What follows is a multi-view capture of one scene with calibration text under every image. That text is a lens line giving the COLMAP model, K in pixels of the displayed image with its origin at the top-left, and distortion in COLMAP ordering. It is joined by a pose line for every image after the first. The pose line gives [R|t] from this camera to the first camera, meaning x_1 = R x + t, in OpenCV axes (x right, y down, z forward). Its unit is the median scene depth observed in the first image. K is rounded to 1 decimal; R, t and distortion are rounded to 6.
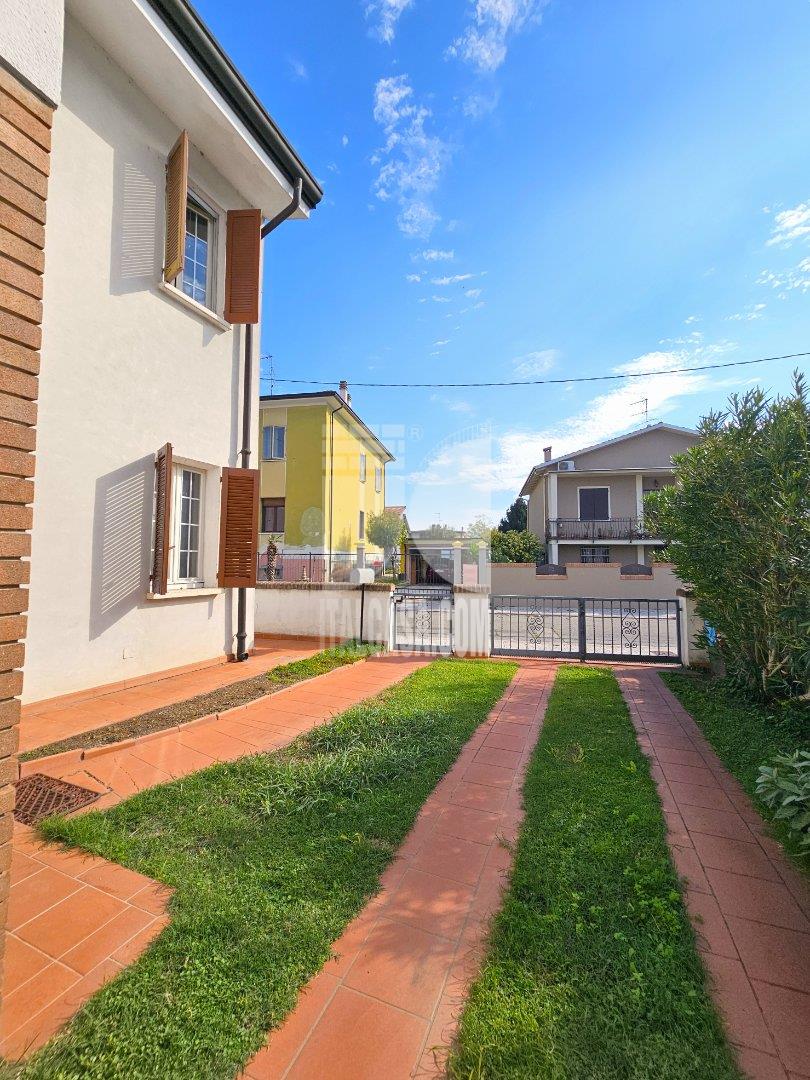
lens RADIAL K [[462.8, 0, 400.1], [0, 462.8, 535.6], [0, 0, 1]] dist [-0.003765, -0.000841]
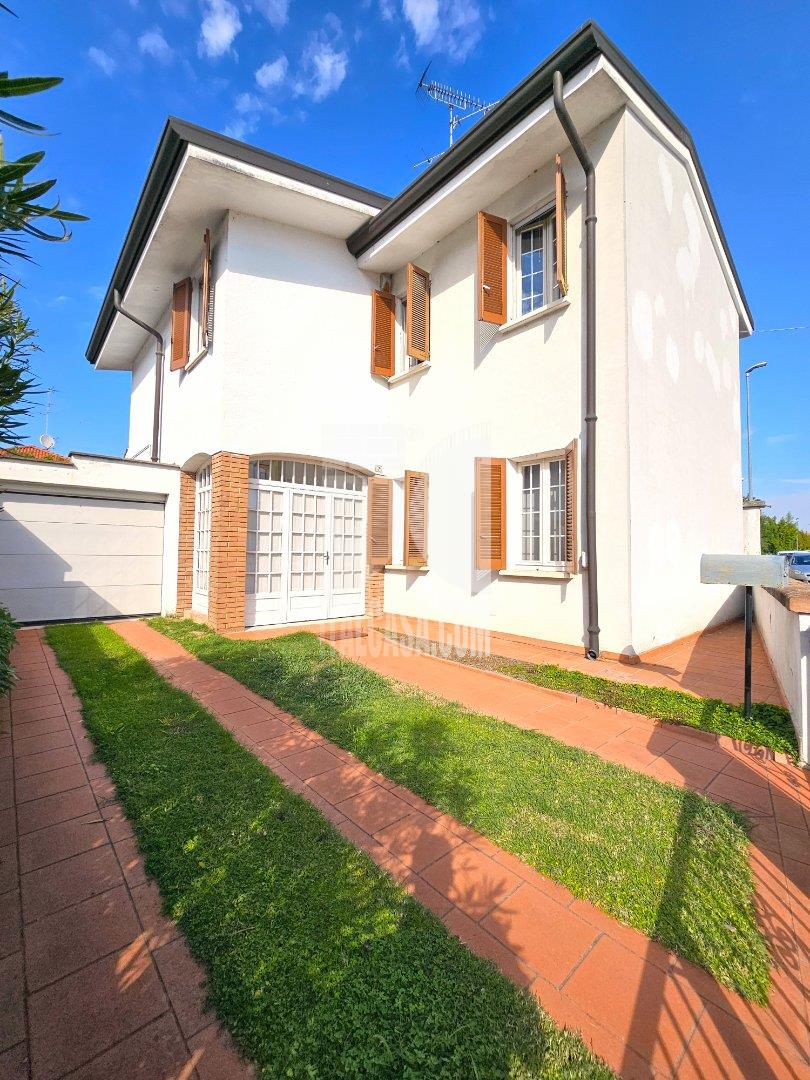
lens RADIAL K [[442.2, 0, 396.0], [0, 442.2, 535.6], [0, 0, 1]] dist [-0.001727, -0.000222]
pose [[-0.455396, -0.043720, -0.889215, 0.807034], [0.032781, 0.997293, -0.065822, 0.113237], [0.889685, -0.059124, -0.452730, 1.482611]]
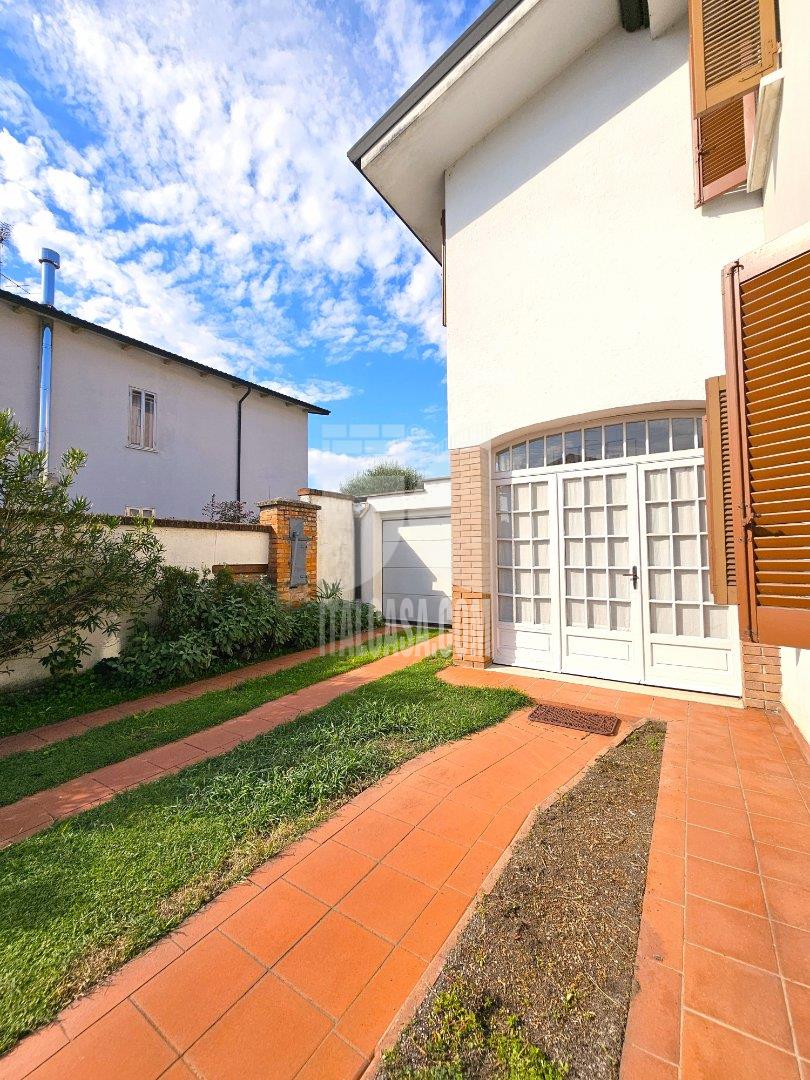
lens RADIAL K [[442.2, 0, 396.0], [0, 442.2, 535.6], [0, 0, 1]] dist [-0.001727, -0.000222]
pose [[-0.979346, 0.015921, 0.201563, -0.338649], [-0.002599, 0.995821, -0.091289, 0.074085], [-0.202174, -0.089927, -0.975212, 1.556031]]
